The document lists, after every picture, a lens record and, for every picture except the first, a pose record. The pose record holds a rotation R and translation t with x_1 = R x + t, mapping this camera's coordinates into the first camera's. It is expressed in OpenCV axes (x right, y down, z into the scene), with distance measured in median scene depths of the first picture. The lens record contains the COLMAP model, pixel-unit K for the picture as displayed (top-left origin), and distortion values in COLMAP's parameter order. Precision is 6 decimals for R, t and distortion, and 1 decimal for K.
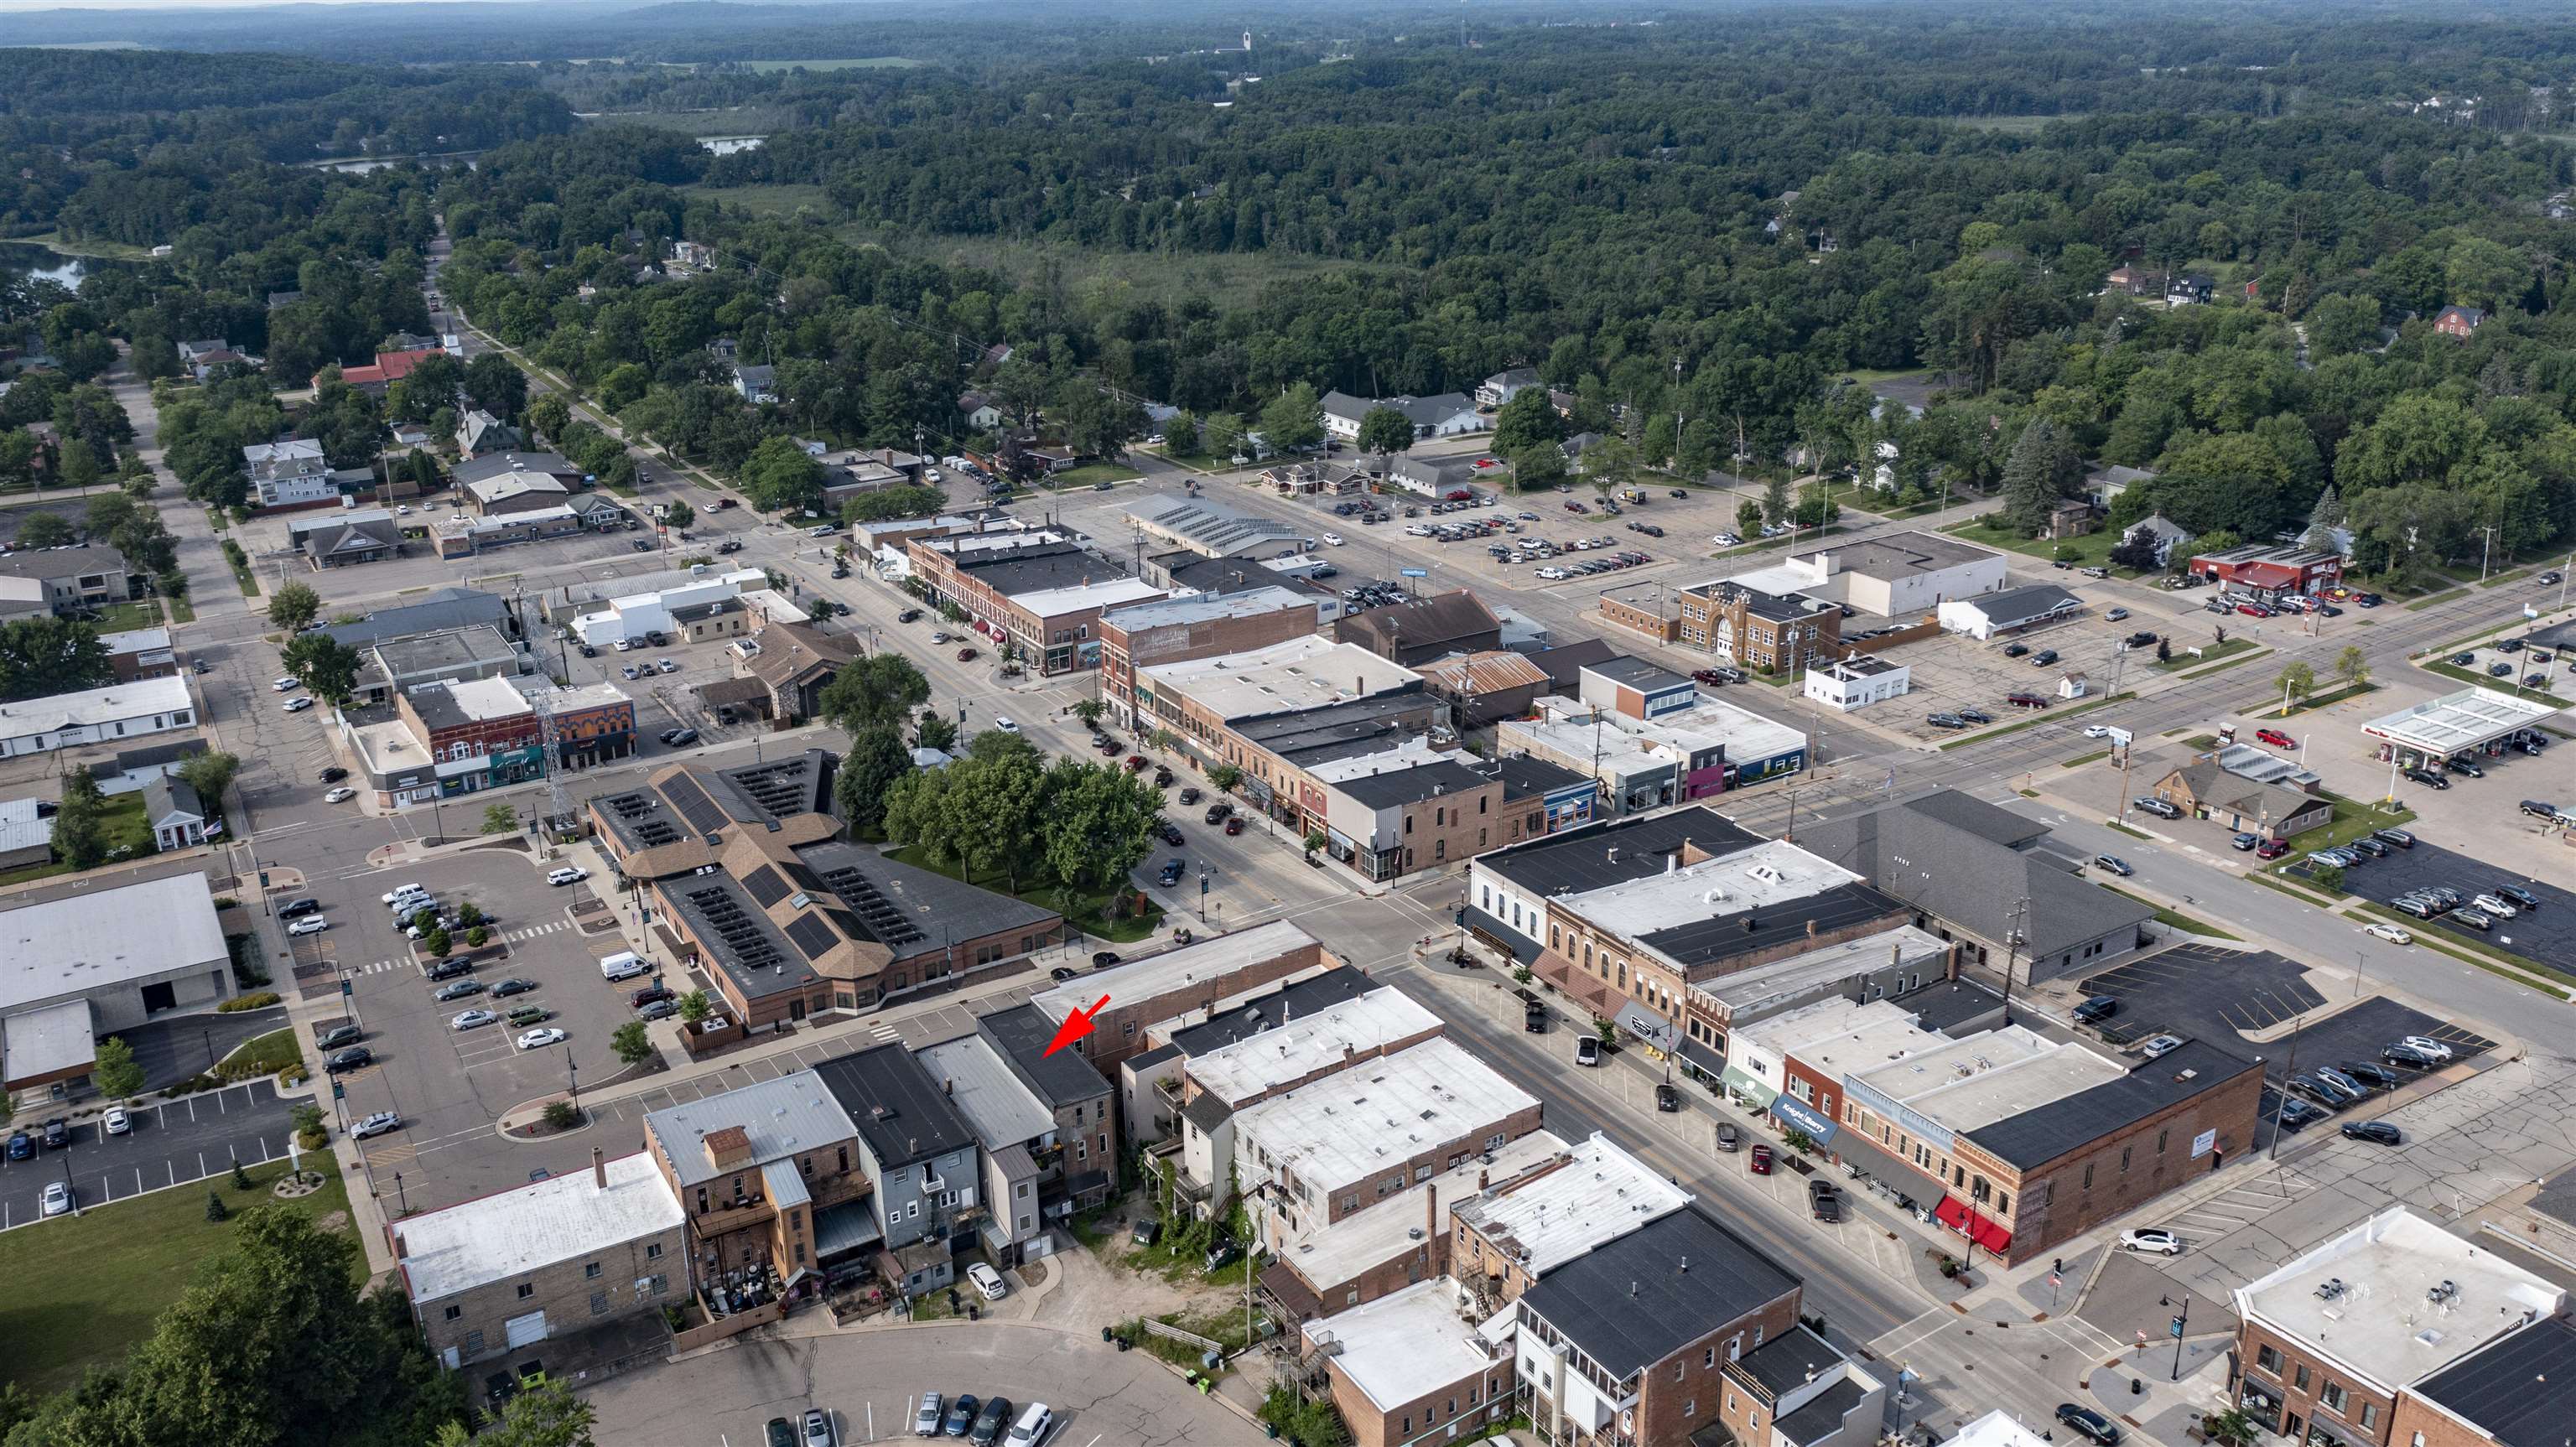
lens RADIAL K [[2037.0, 0, 1286.0], [0, 2037.0, 726.2], [0, 0, 1]] dist [-0.016305, 0.009765]
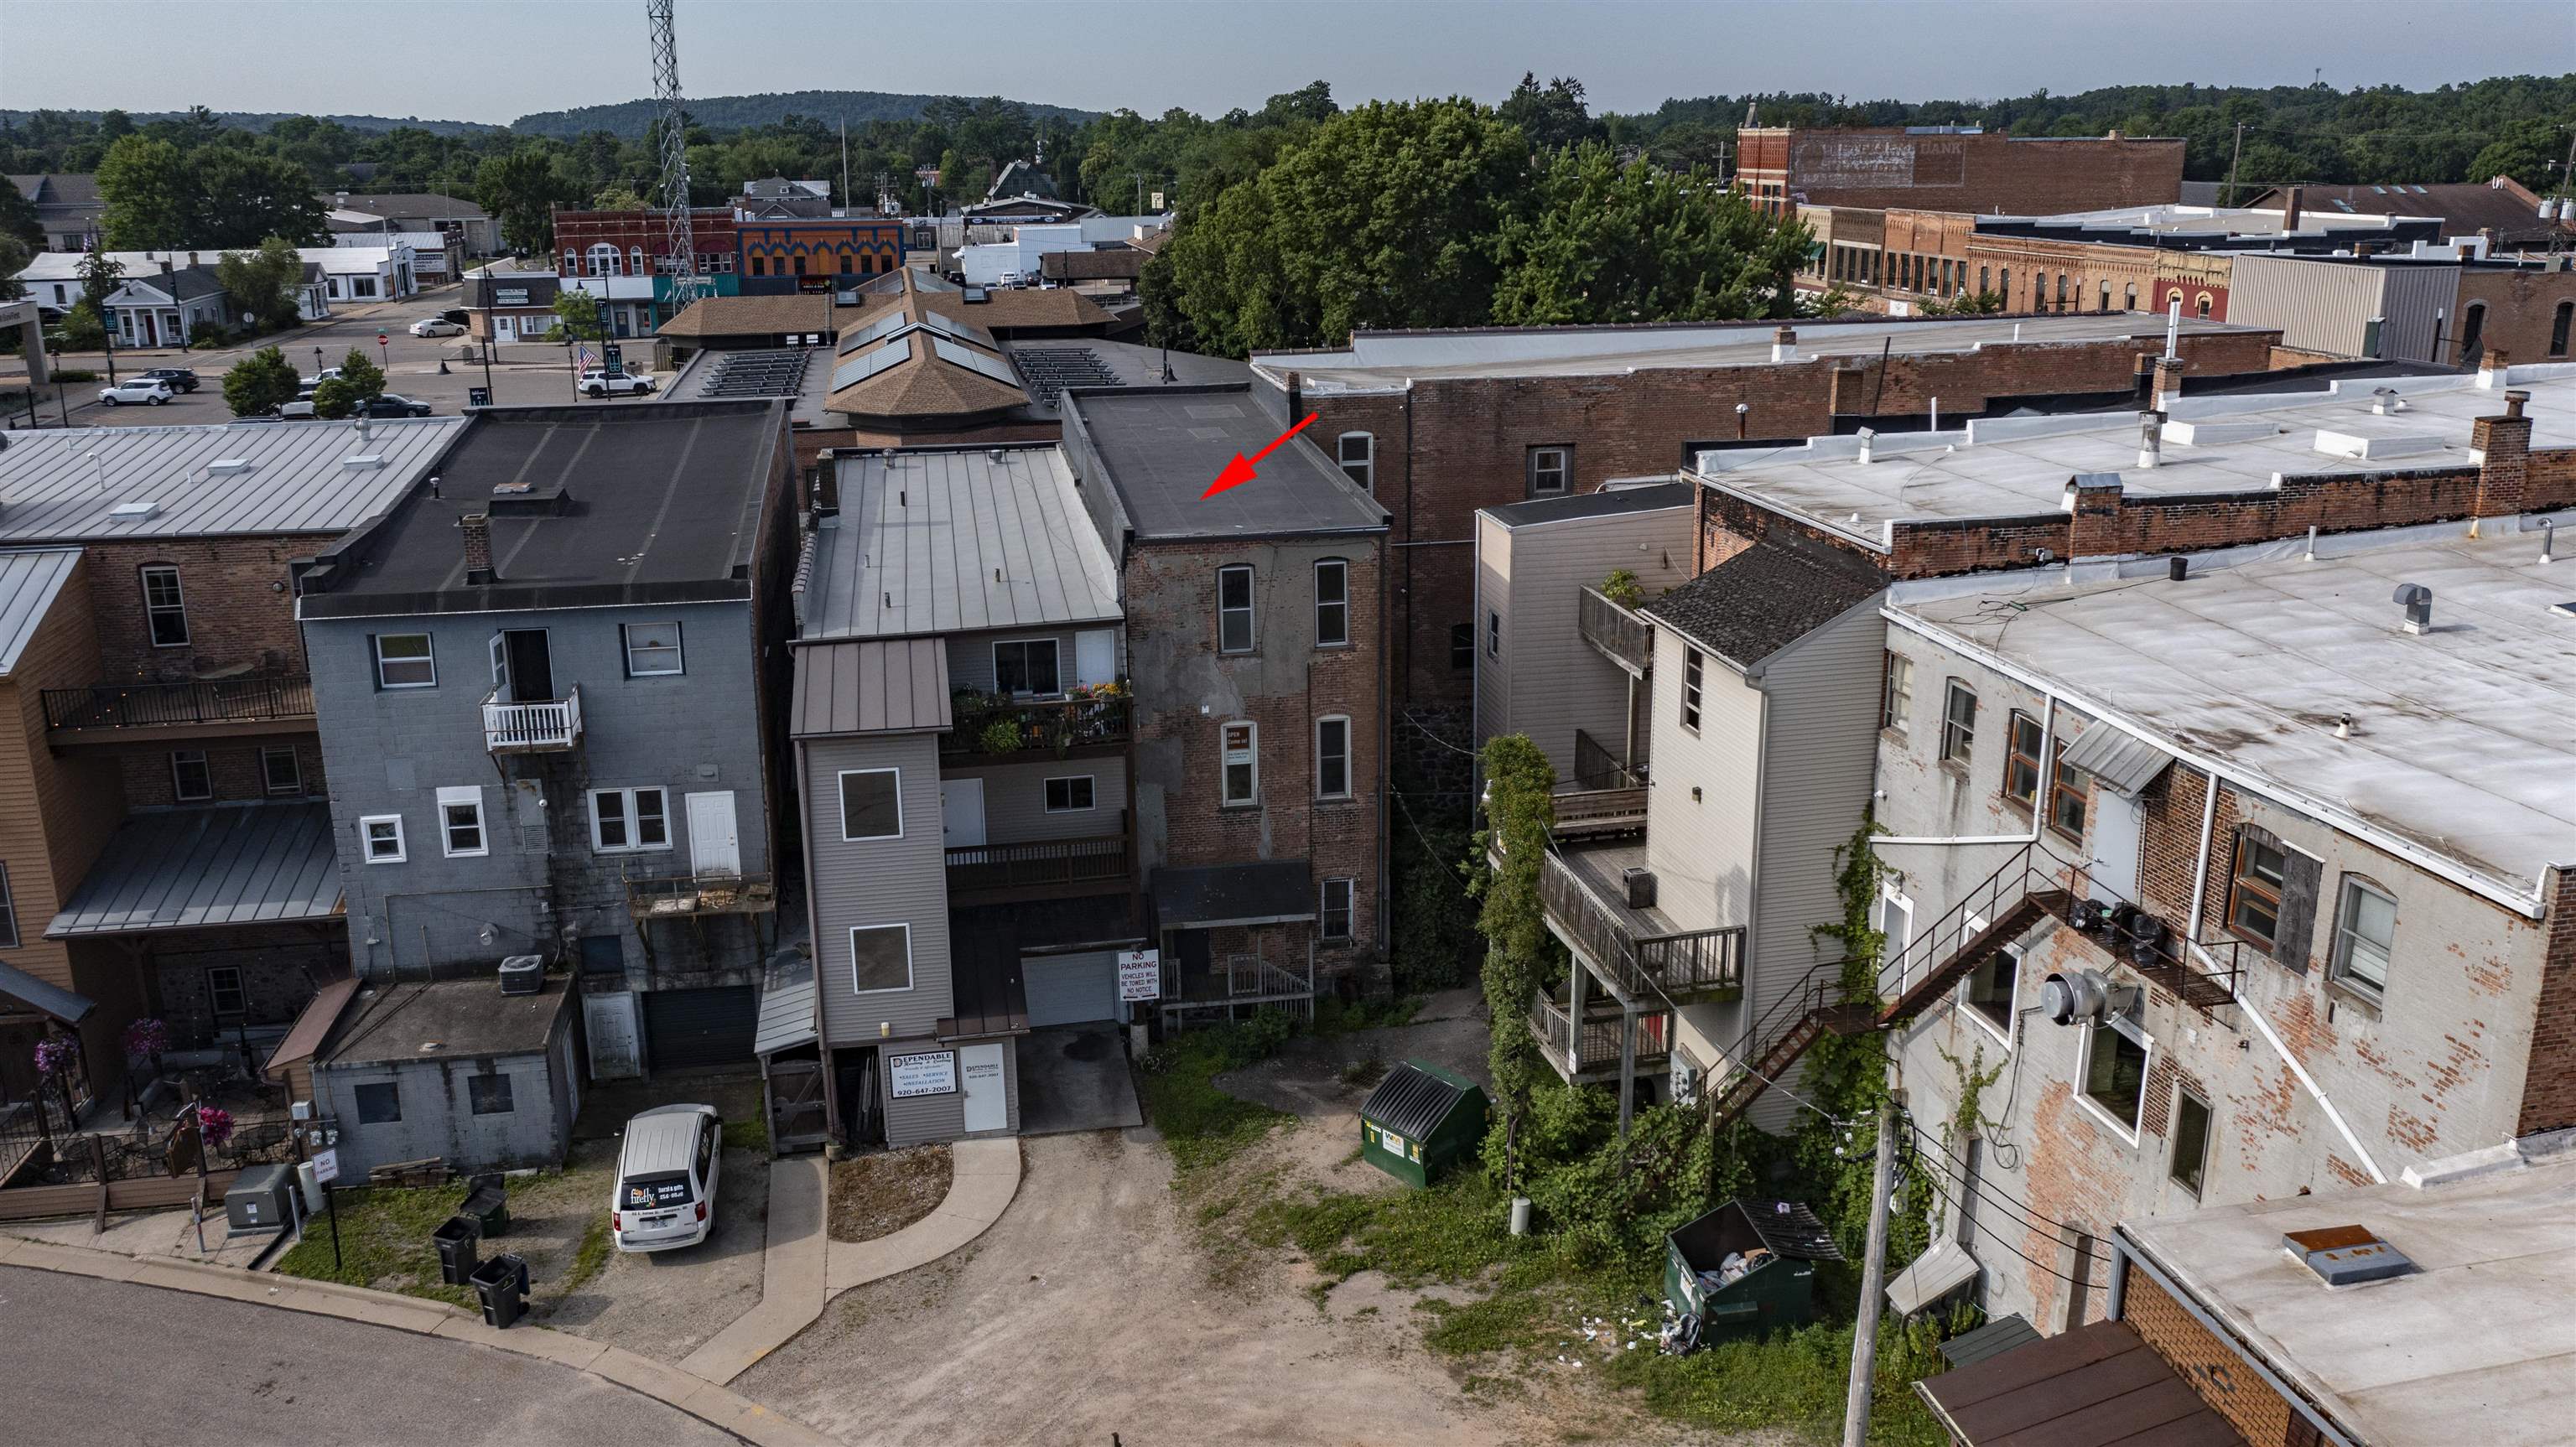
lens RADIAL K [[2037.0, 0, 1288.2], [0, 2037.0, 722.9], [0, 0, 1]] dist [-0.016305, 0.009765]
pose [[0.934891, 0.106736, -0.338506, -0.011077], [-0.129250, 0.990608, -0.044611, 0.204239], [0.330565, 0.085458, 0.939906, 0.734356]]
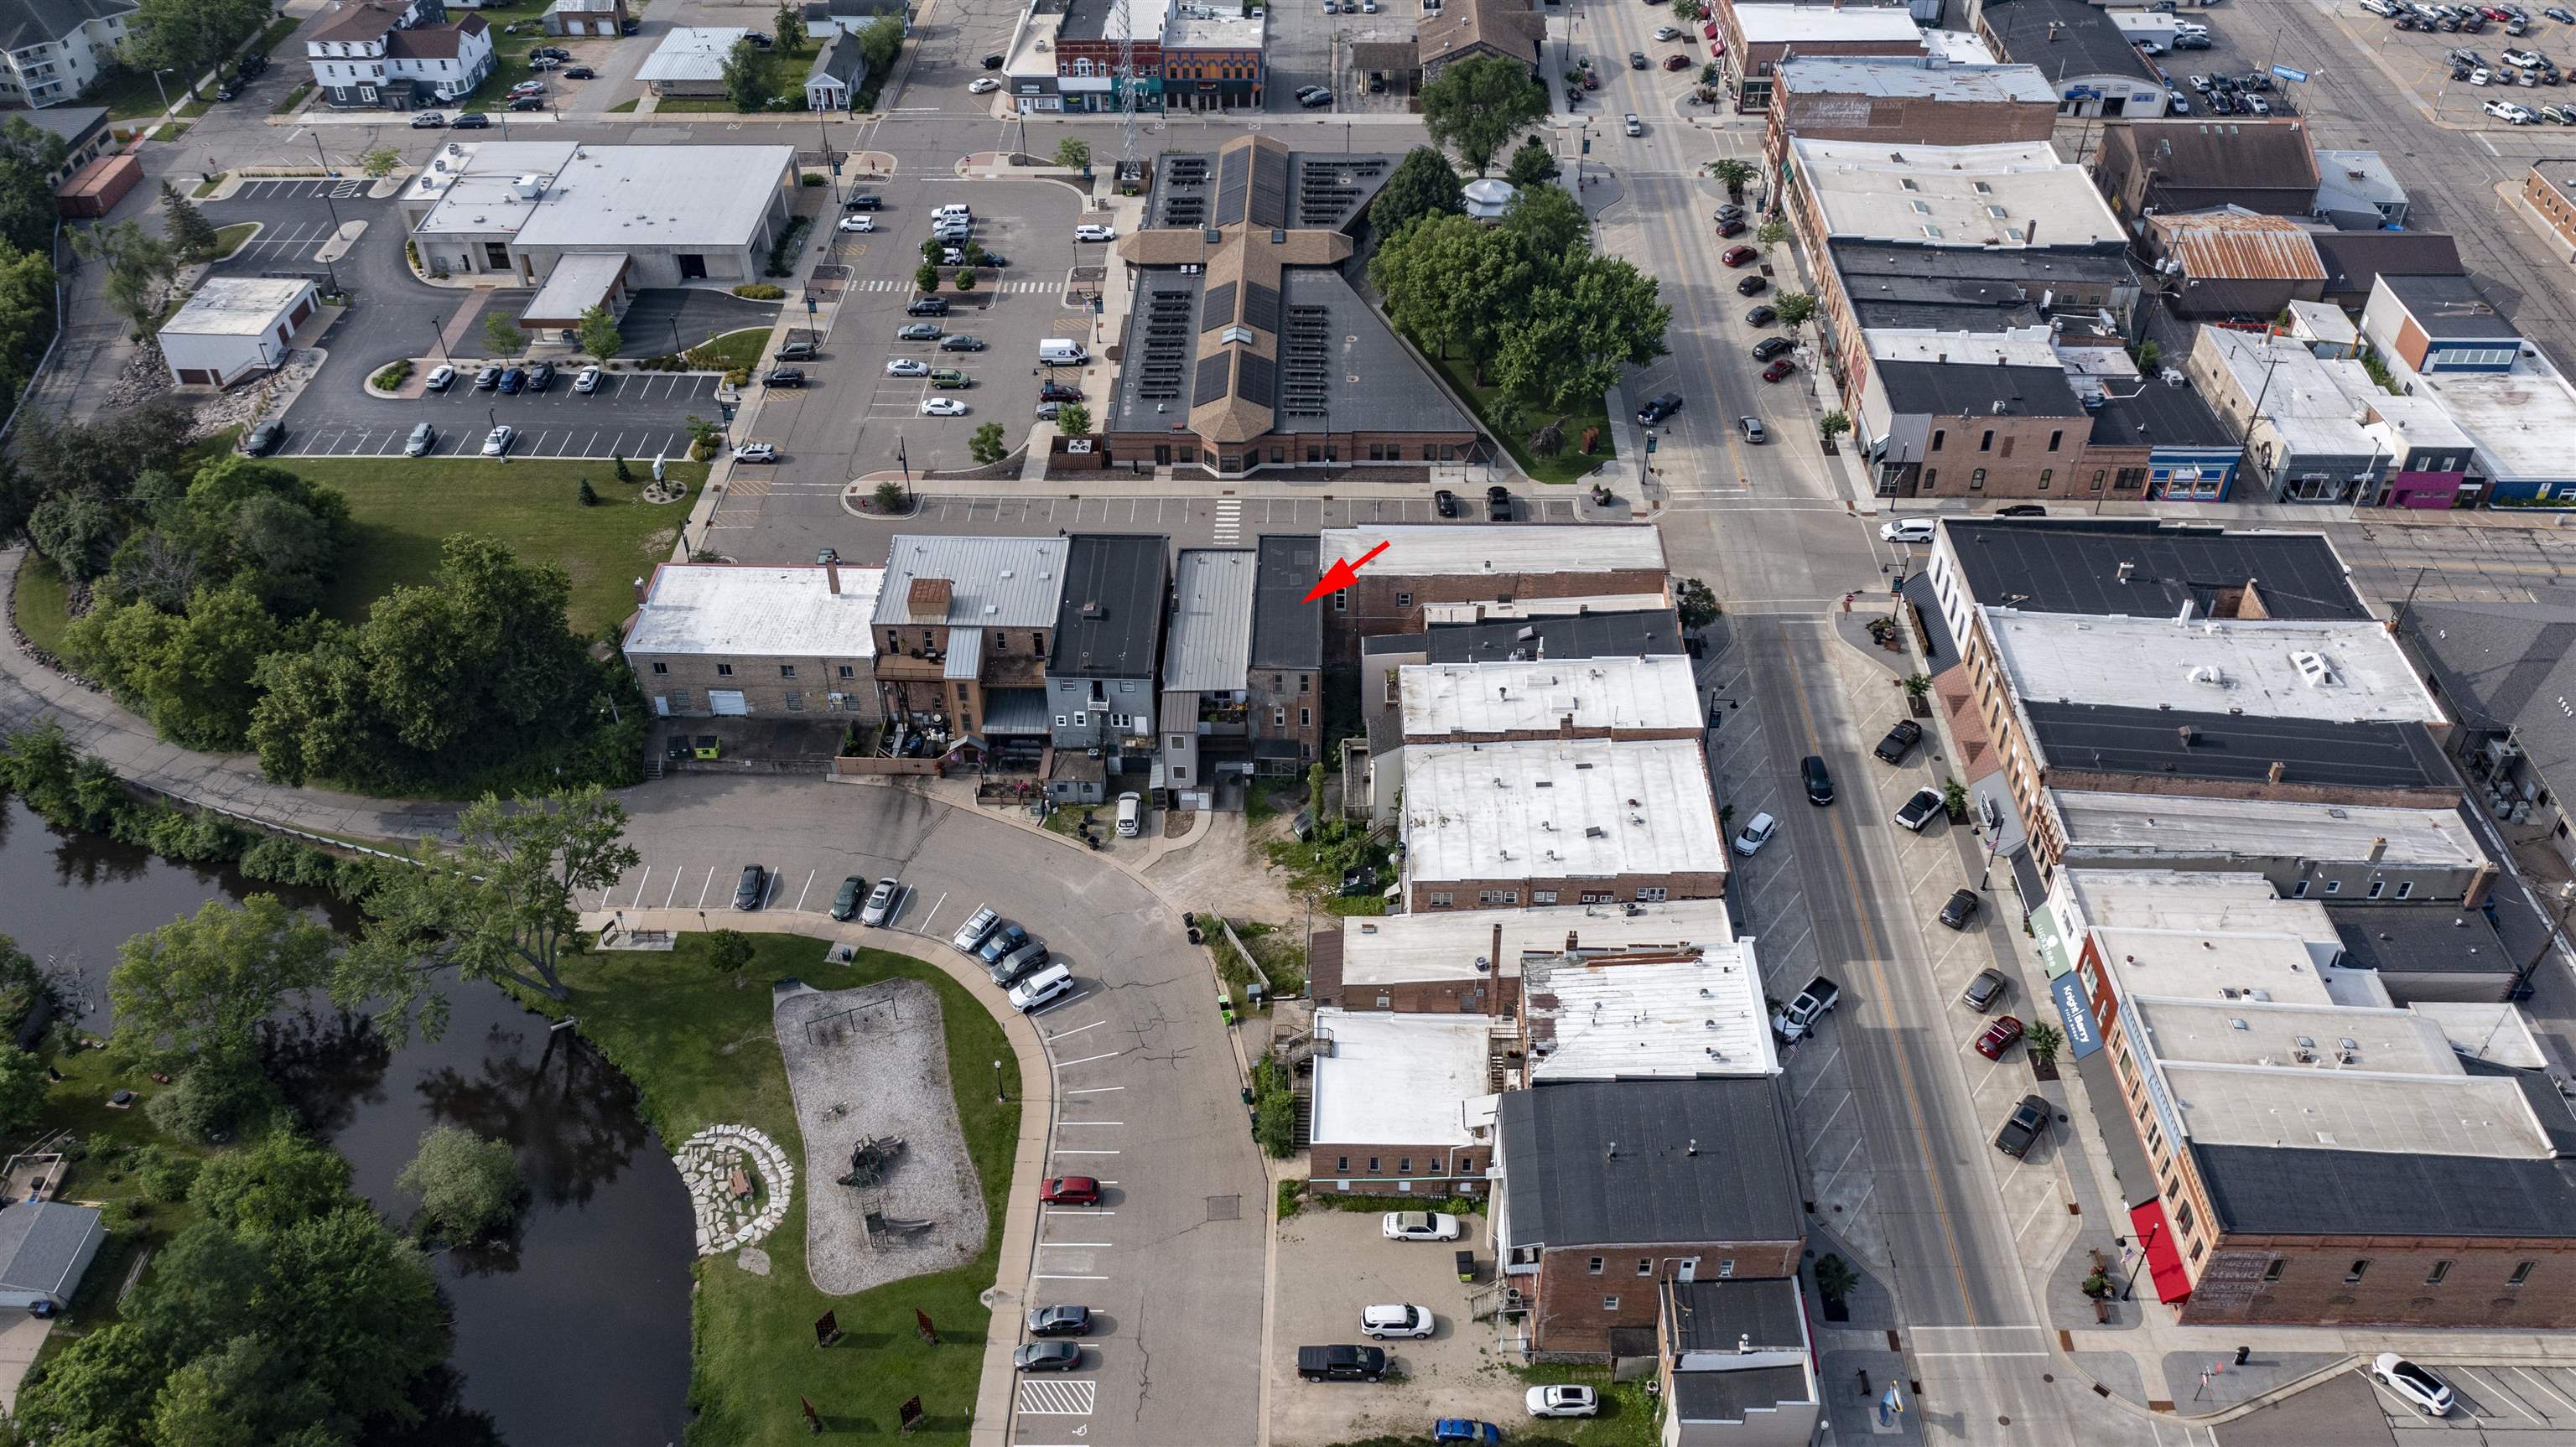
lens RADIAL K [[2037.0, 0, 1283.1], [0, 2037.0, 731.6], [0, 0, 1]] dist [-0.016305, 0.009765]
pose [[0.836856, 0.354722, -0.416947, 0.271607], [-0.191451, 0.903204, 0.384148, -0.130653], [0.512853, -0.241652, 0.823763, 0.235676]]
